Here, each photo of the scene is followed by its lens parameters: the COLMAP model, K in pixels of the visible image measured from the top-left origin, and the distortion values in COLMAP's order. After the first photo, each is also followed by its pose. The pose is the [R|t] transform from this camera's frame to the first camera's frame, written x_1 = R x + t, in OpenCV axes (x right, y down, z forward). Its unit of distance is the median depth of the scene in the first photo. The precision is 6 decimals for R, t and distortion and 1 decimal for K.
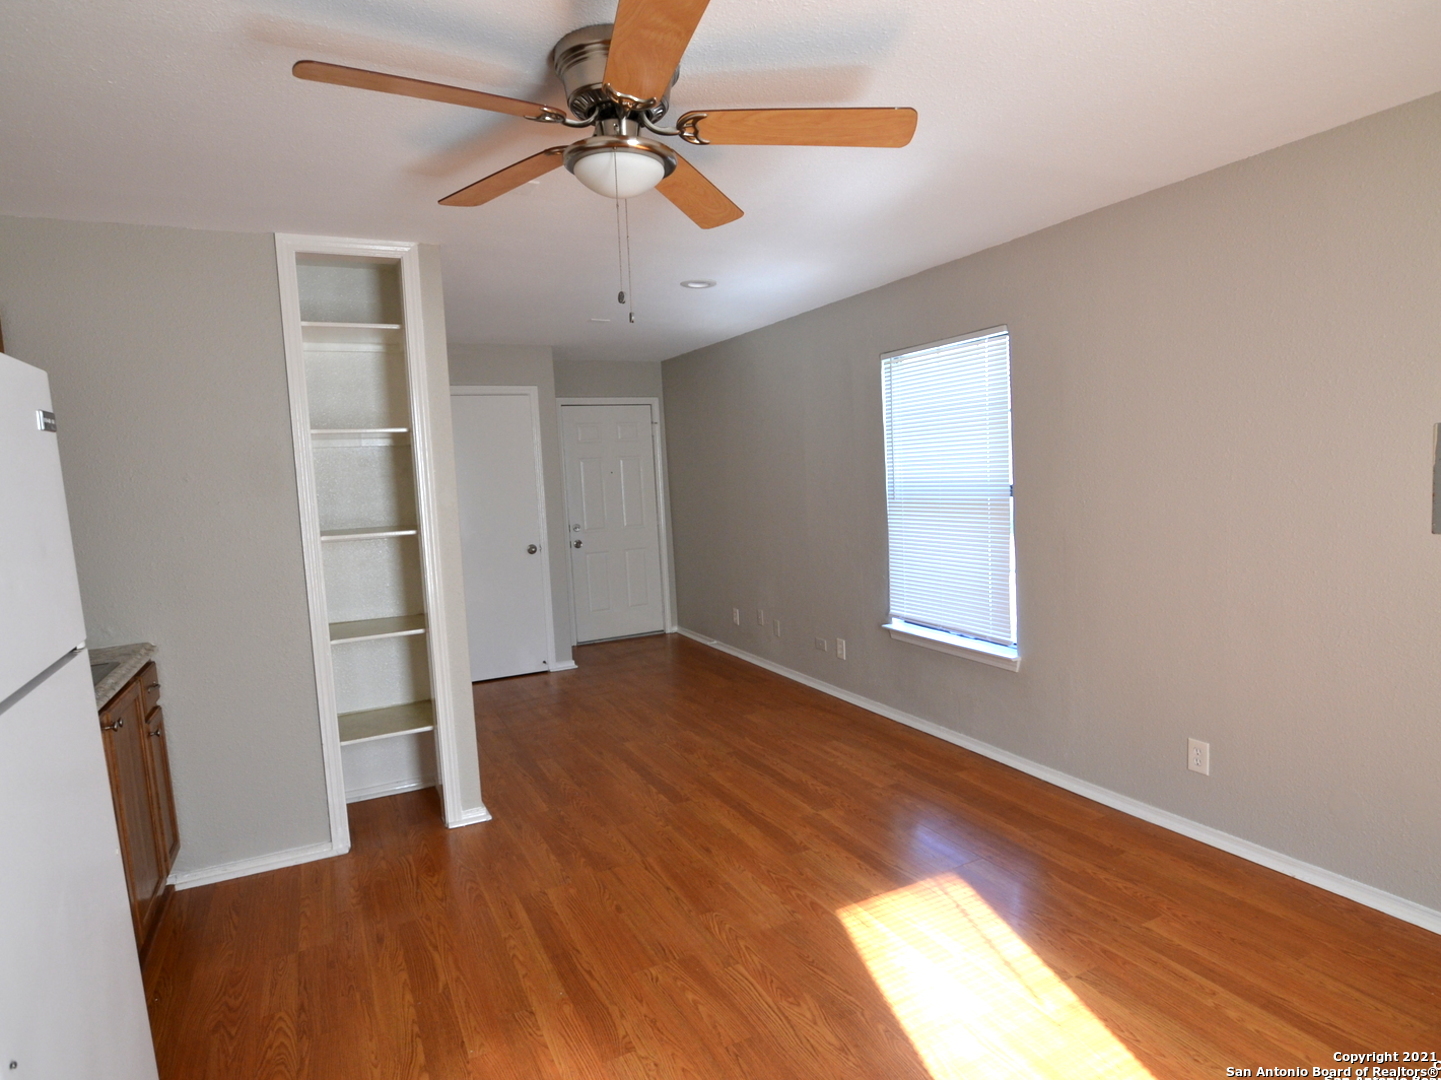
lens RADIAL K [[806.4, 0, 713.5], [0, 806.4, 542.7], [0, 0, 1]] dist [-0.003539, -0.013973]
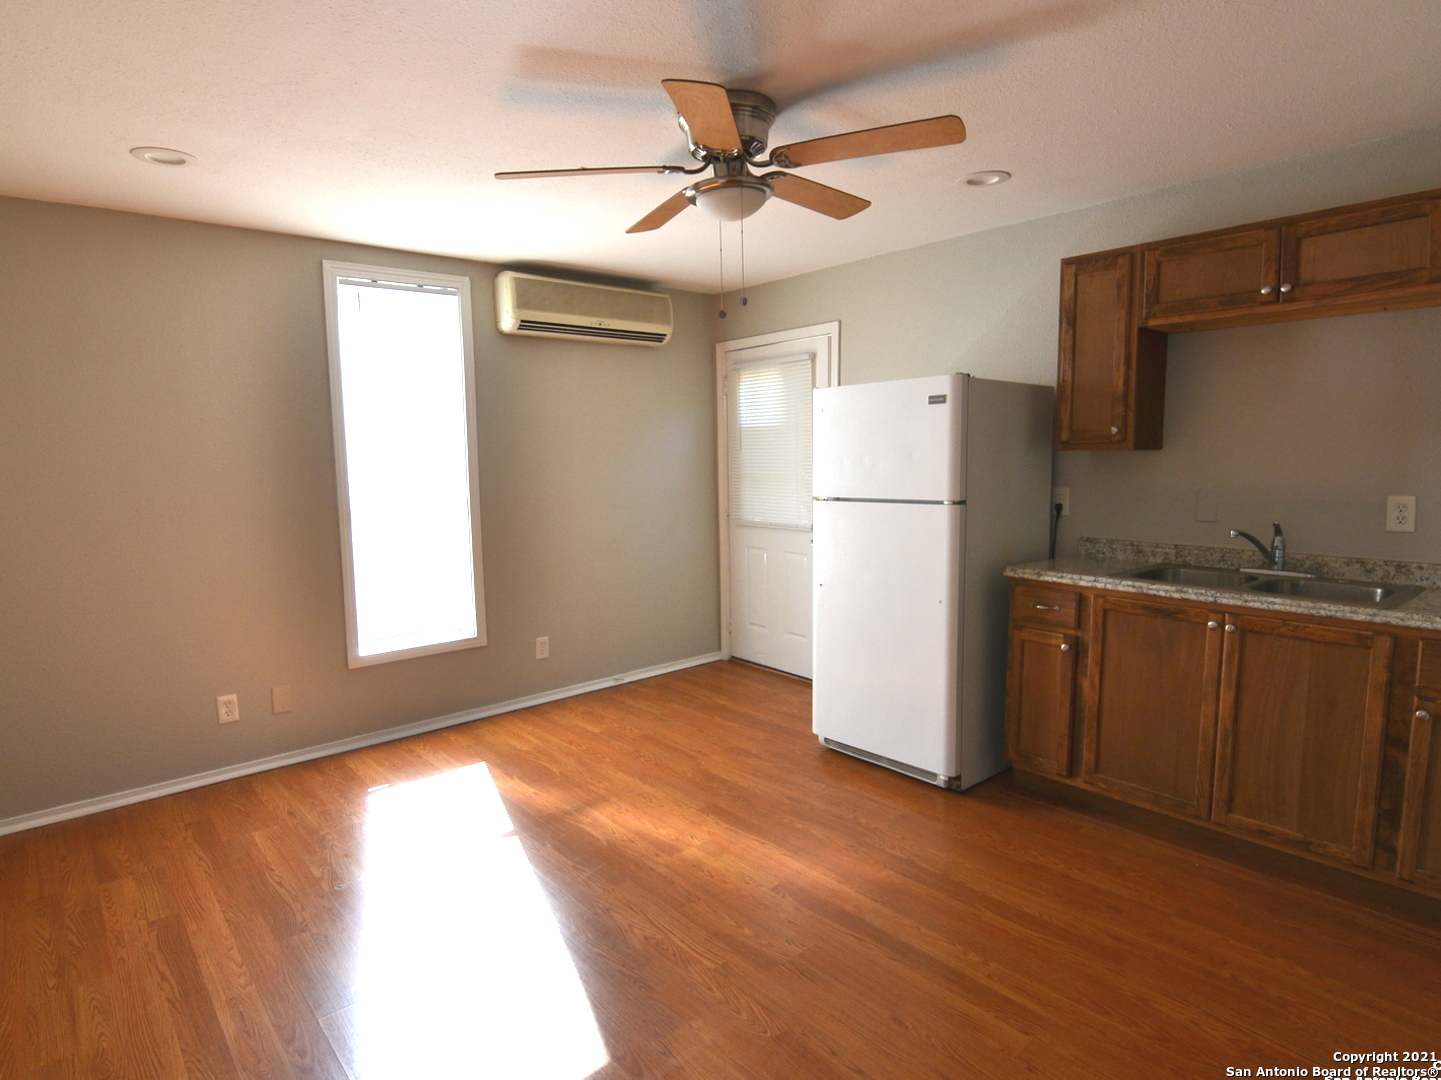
lens RADIAL K [[806.4, 0, 713.6], [0, 806.4, 541.5], [0, 0, 1]] dist [-0.003539, -0.013973]
pose [[-0.967740, 0.095778, -0.233038, 0.149105], [0.044517, 0.975376, 0.216009, -0.120613], [0.247989, 0.198666, -0.948174, 1.325473]]
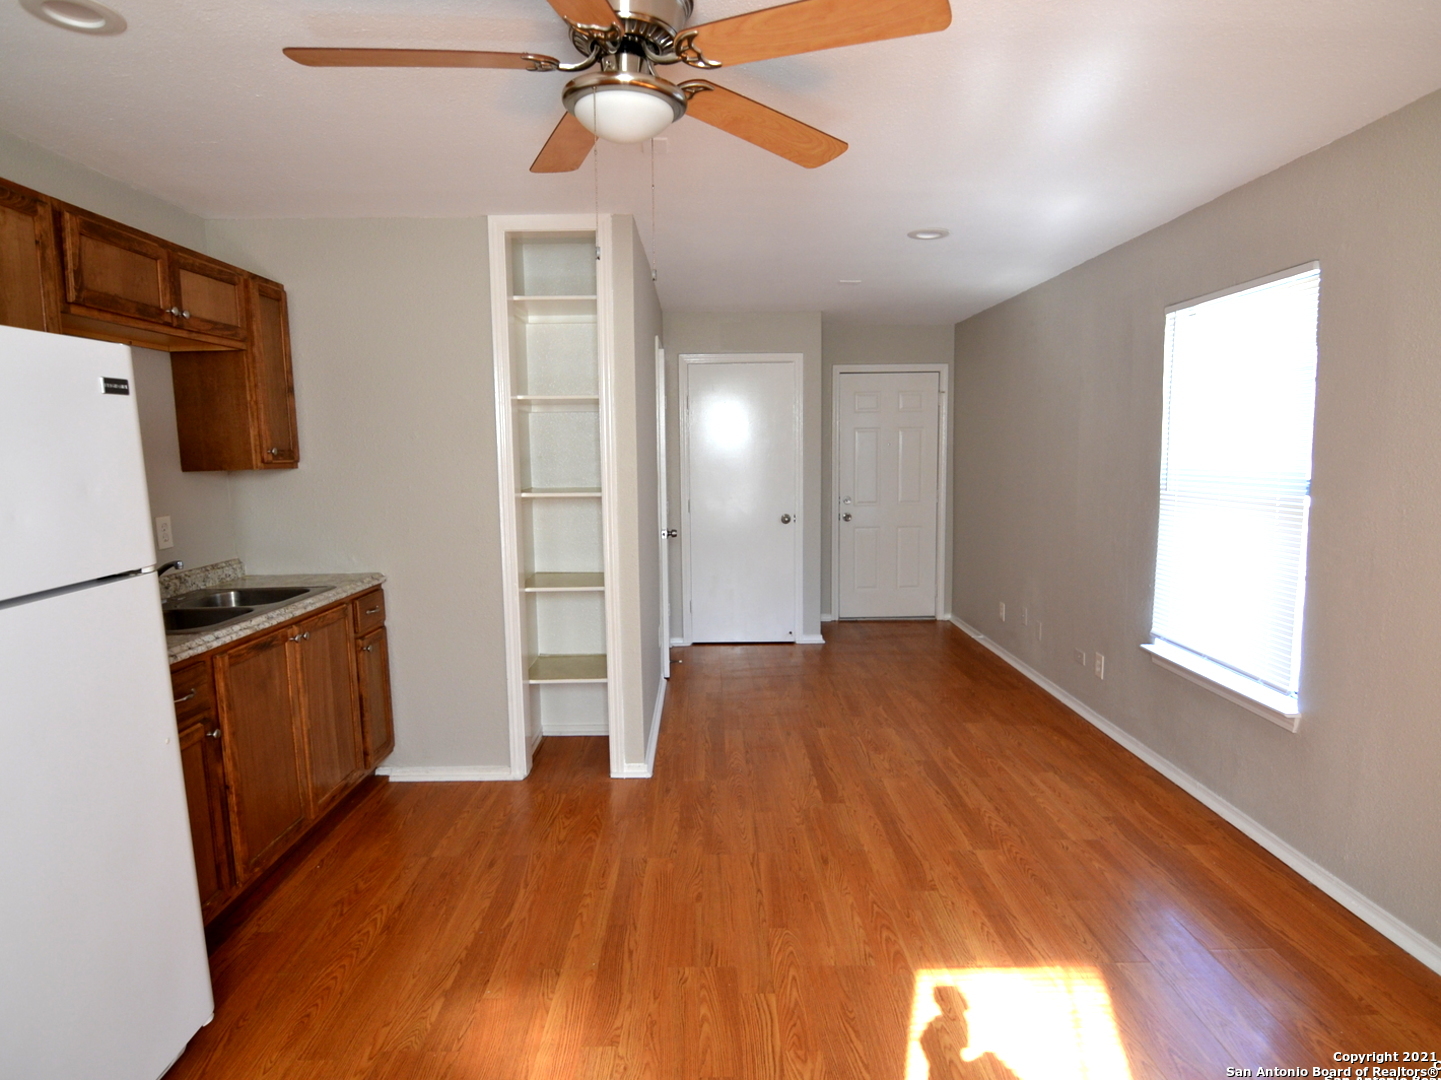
lens RADIAL K [[806.4, 0, 714.0], [0, 806.4, 542.6], [0, 0, 1]] dist [-0.003539, -0.013973]
pose [[0.897794, 0.087761, -0.431584, 0.234868], [-0.071194, 0.995976, 0.054428, -0.019276], [0.434624, -0.018139, 0.900429, 0.122815]]
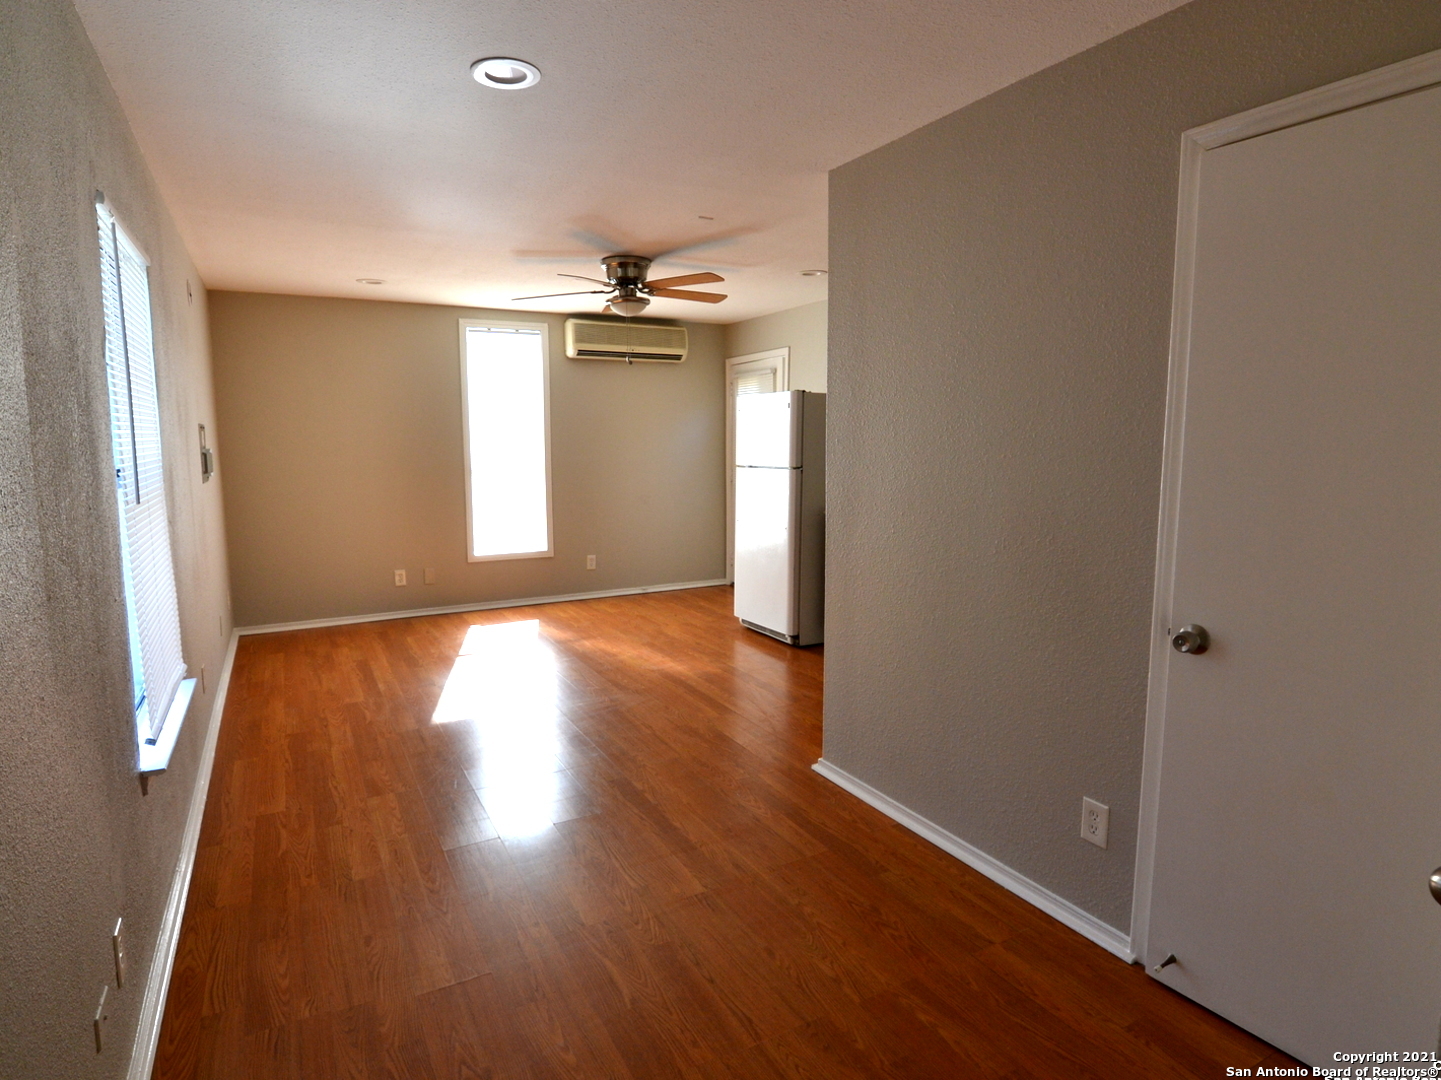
lens RADIAL K [[806.4, 0, 716.9], [0, 806.4, 539.8], [0, 0, 1]] dist [-0.003539, -0.013973]
pose [[-0.998028, 0.058158, -0.023618, -0.166292], [0.051463, 0.973545, 0.222625, -0.170803], [0.035941, 0.220970, -0.974618, 2.069137]]
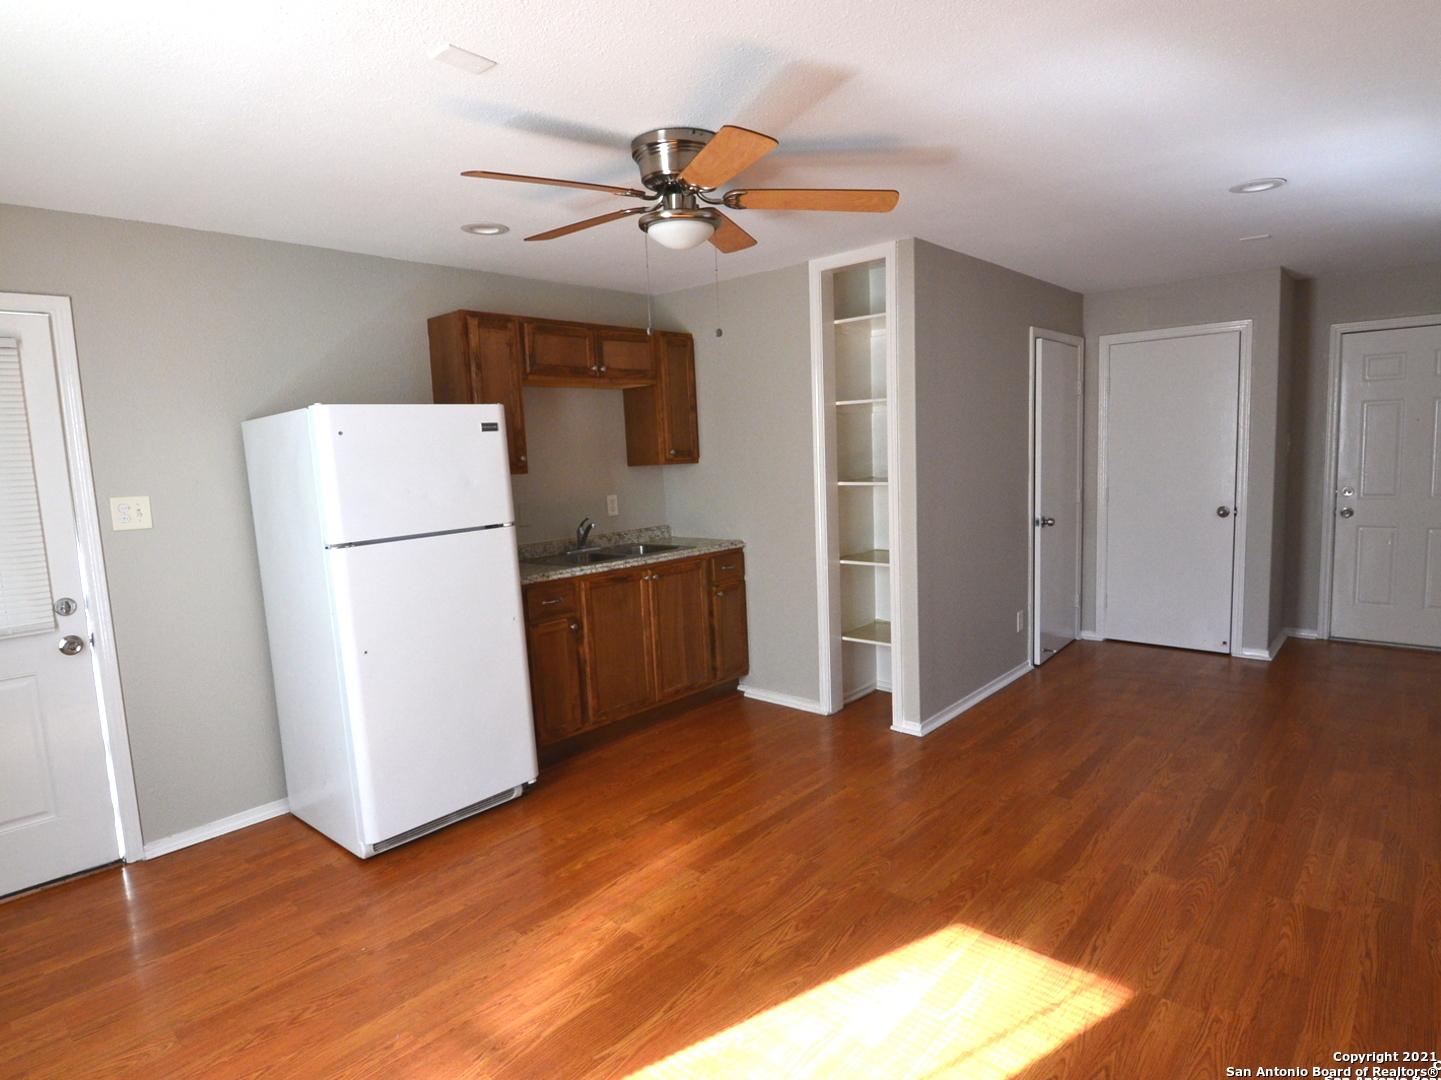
lens RADIAL K [[806.4, 0, 715.3], [0, 806.4, 541.8], [0, 0, 1]] dist [-0.003539, -0.013973]
pose [[0.364079, 0.140589, -0.920696, 0.698795], [-0.060584, 0.990023, 0.127218, -0.068525], [0.929396, 0.009462, 0.368964, 0.321131]]
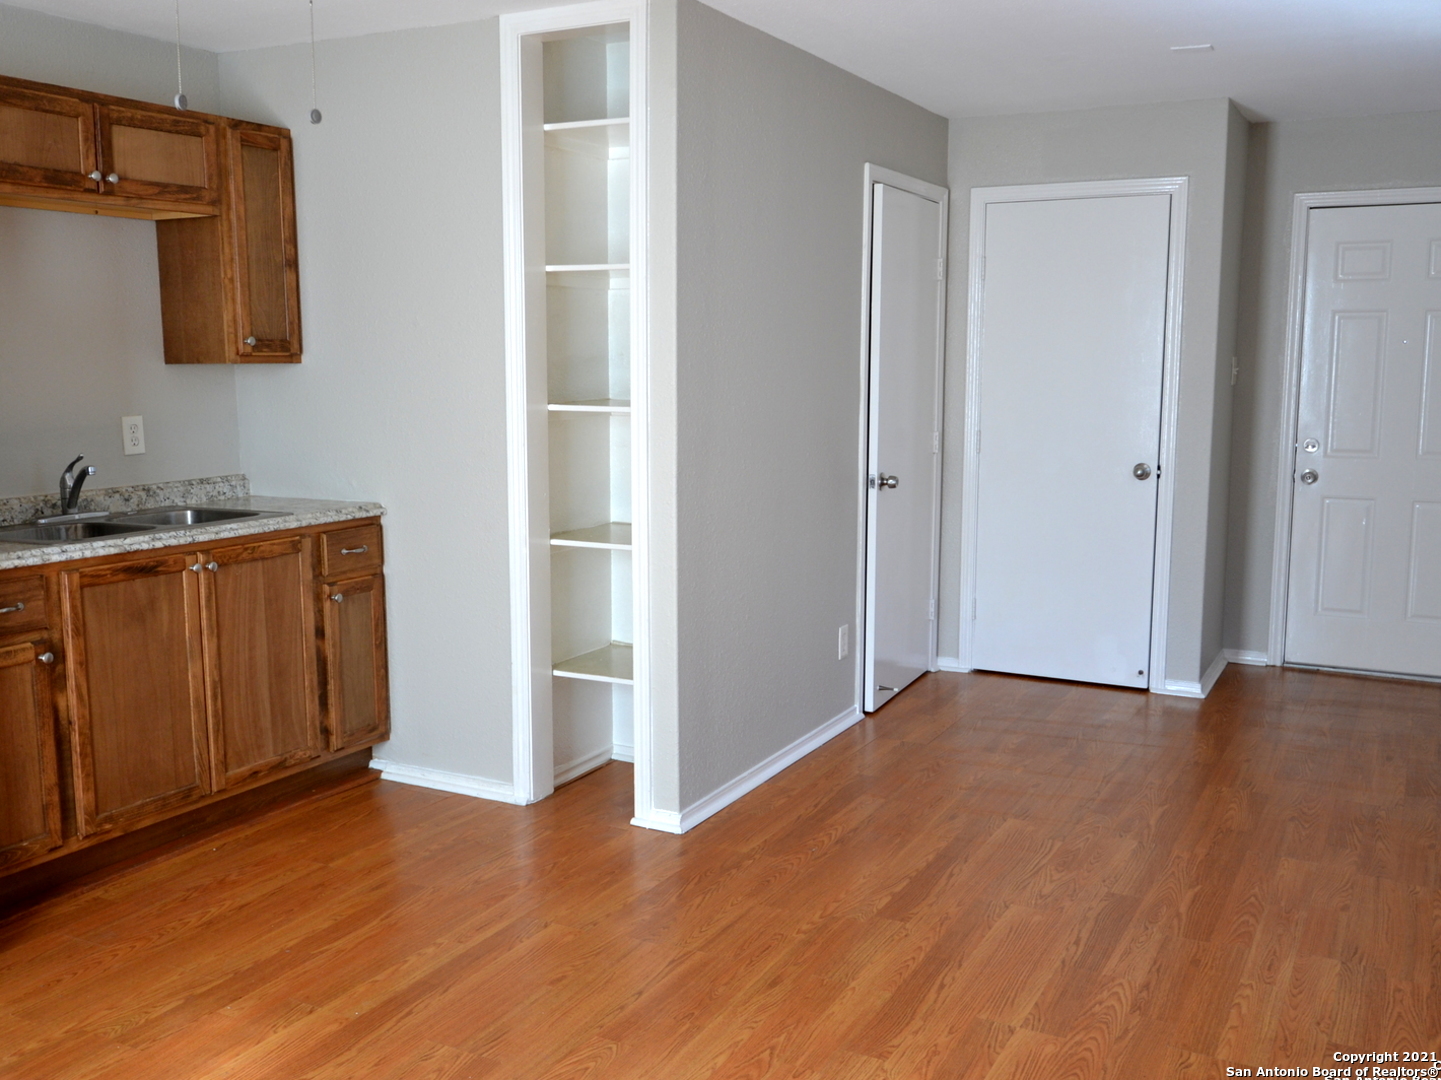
lens RADIAL K [[1374.3, 0, 713.4], [0, 1374.3, 542.5], [0, 0, 1]] dist [0.002226, 0.000000]
pose [[0.581510, 0.160836, -0.797482, 0.698725], [-0.102954, 0.986930, 0.123972, -0.058078], [0.806998, 0.010013, 0.590469, 0.350903]]
